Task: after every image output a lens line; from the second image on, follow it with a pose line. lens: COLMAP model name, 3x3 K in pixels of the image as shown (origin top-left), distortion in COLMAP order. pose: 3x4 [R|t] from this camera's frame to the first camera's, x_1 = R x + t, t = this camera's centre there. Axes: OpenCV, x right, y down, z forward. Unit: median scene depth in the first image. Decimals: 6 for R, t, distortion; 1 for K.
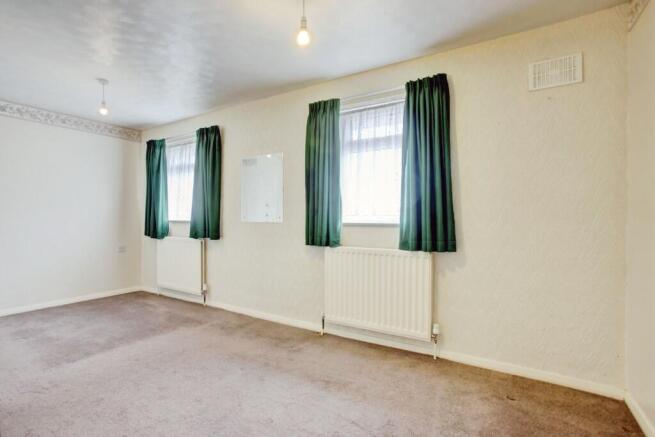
lens RADIAL K [[321.2, 0, 327.5], [0, 321.2, 218.5], [0, 0, 1]] dist [0.000158, 0.000032]
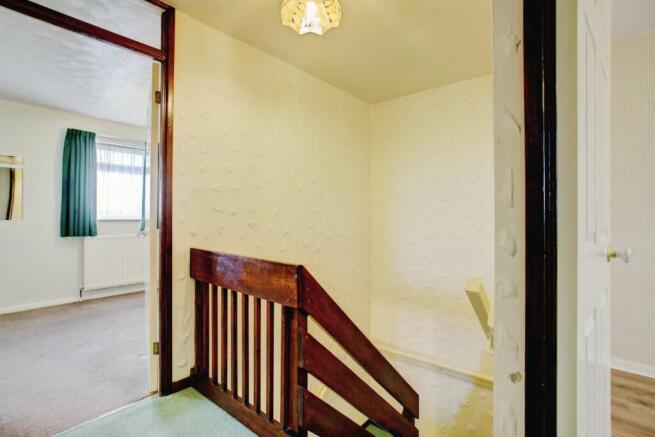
lens RADIAL K [[321.2, 0, 327.5], [0, 321.2, 218.5], [0, 0, 1]] dist [0.000158, 0.000032]
pose [[0.164179, -0.007994, 0.986398, -1.223916], [0.005127, 0.999961, 0.007251, 0.005447], [-0.986417, 0.003867, 0.164214, -0.261009]]
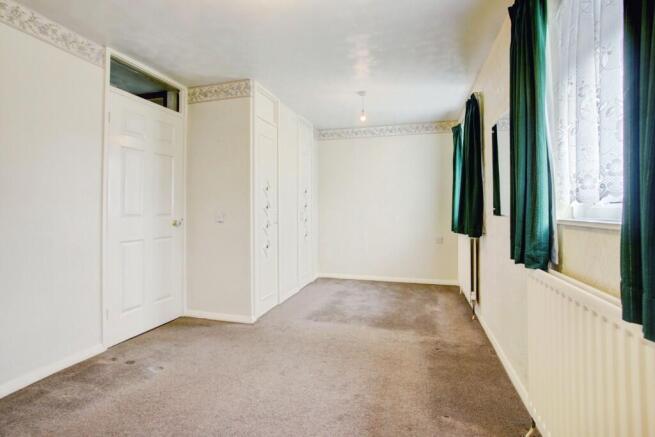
lens RADIAL K [[329.9, 0, 327.3], [0, 329.9, 205.7], [0, 0, 1]] dist [-0.001119, -0.000112]
pose [[0.276096, -0.013022, -0.961042, 0.400778], [-0.004243, 0.999882, -0.014767, 0.000961], [0.961121, 0.008155, 0.276008, 0.535660]]
